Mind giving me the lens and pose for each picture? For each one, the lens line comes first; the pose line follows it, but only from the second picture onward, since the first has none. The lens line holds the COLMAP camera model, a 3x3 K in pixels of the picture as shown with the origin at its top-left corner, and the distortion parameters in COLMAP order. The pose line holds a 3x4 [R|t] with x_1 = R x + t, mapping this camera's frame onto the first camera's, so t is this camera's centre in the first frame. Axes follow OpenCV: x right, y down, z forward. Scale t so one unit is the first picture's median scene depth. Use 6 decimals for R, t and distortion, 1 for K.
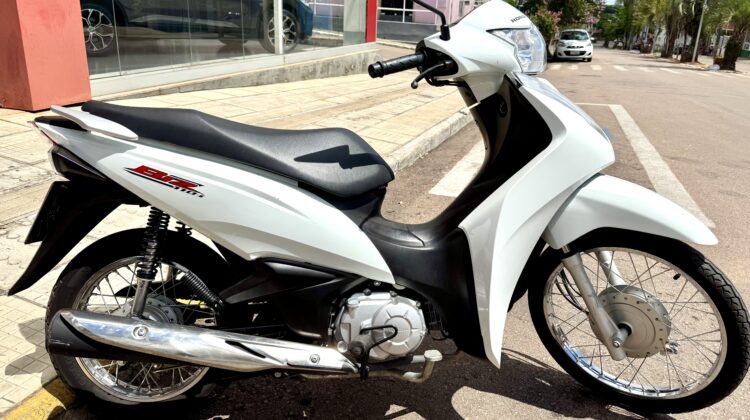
lens RADIAL K [[590.0, 0, 388.3], [0, 590.0, 195.1], [0, 0, 1]] dist [0.079267, -0.002786]
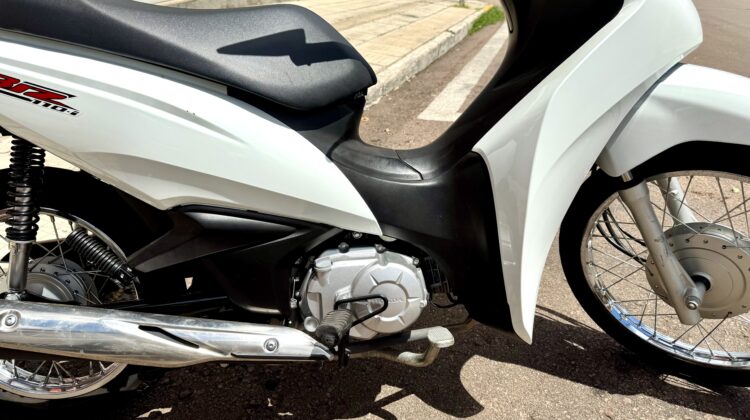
lens RADIAL K [[557.8, 0, 373.9], [0, 557.8, 222.7], [0, 0, 1]] dist [0.088423, -0.131142]
pose [[0.999394, -0.034069, -0.007196, 0.006559], [0.034789, 0.985649, 0.165183, 0.025654], [0.001465, -0.165333, 0.986237, 0.345511]]
